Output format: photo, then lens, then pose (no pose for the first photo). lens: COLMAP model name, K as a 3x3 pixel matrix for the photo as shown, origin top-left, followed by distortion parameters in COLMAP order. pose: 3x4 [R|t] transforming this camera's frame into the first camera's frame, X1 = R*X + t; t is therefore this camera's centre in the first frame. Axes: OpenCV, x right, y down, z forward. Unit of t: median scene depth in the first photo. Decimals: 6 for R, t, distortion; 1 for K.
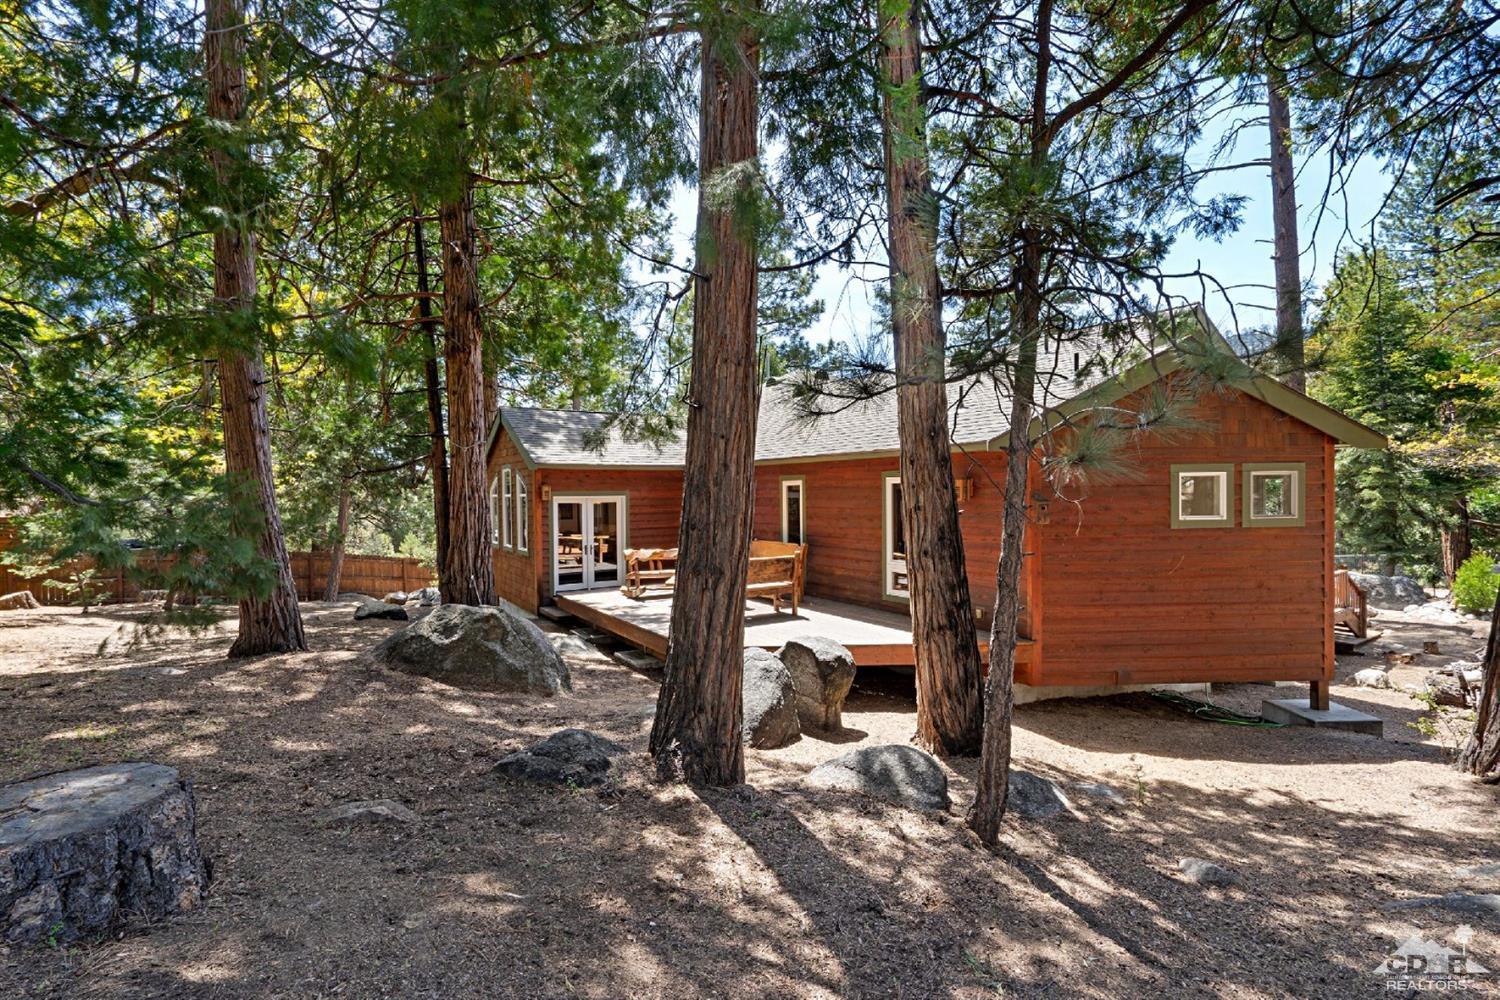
lens RADIAL K [[686.8, 0, 754.6], [0, 686.8, 499.3], [0, 0, 1]] dist [-0.002473, 0.000090]
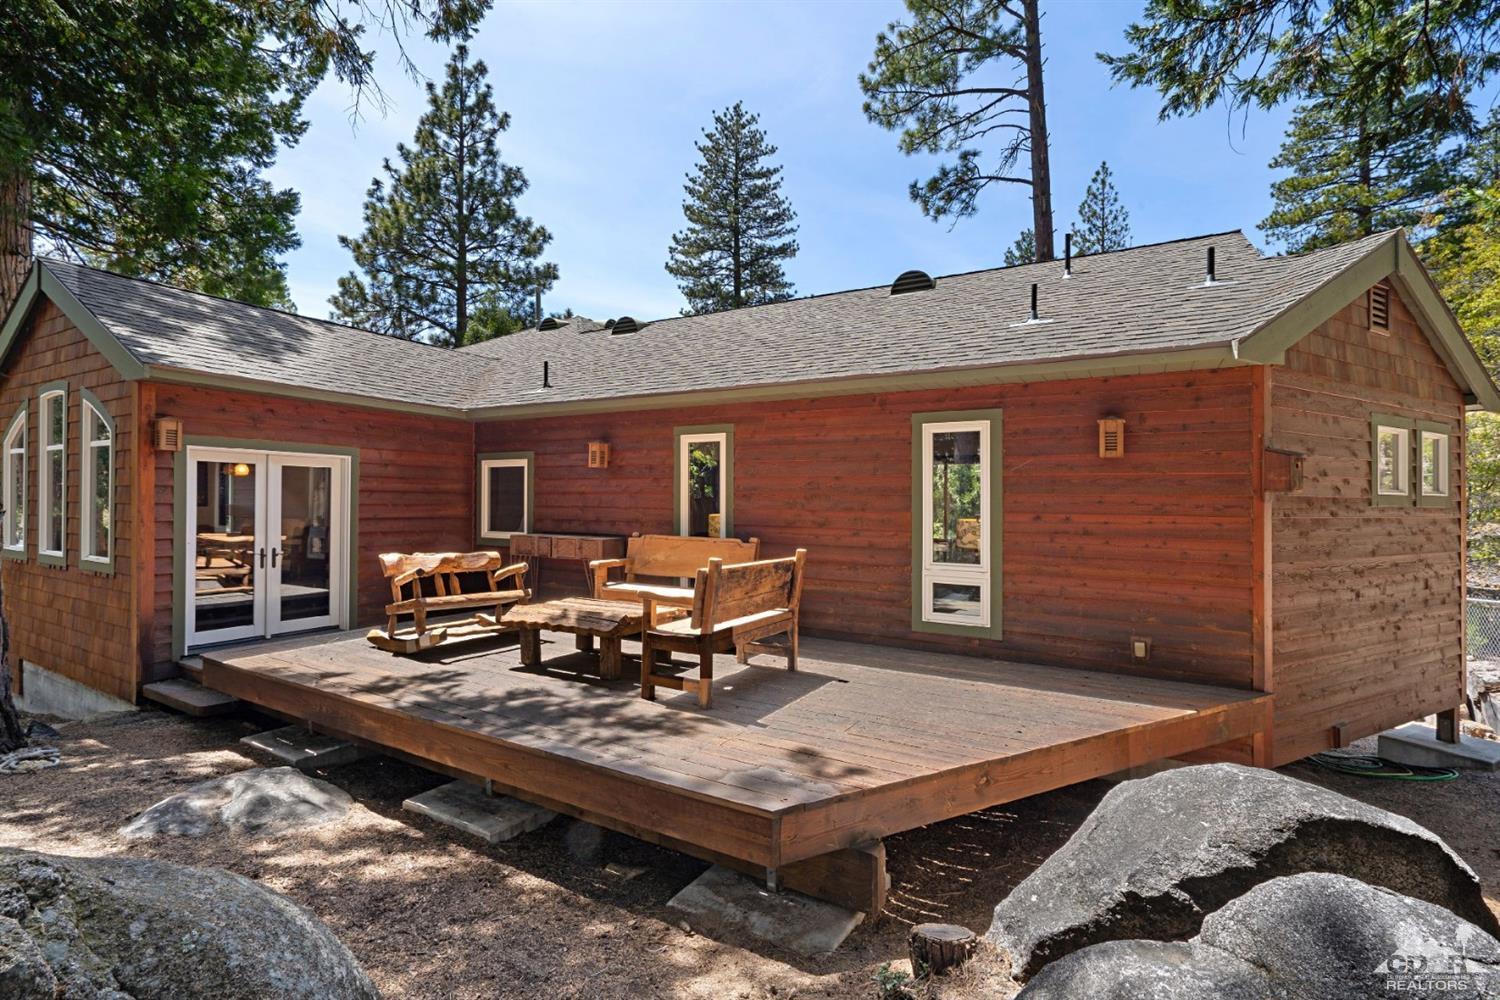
lens RADIAL K [[686.8, 0, 744.6], [0, 686.8, 504.5], [0, 0, 1]] dist [-0.002473, 0.000090]
pose [[0.898432, 0.022878, 0.438516, -0.151519], [-0.016996, 0.999705, -0.017336, 0.037719], [-0.438784, 0.008122, 0.898556, 0.401235]]
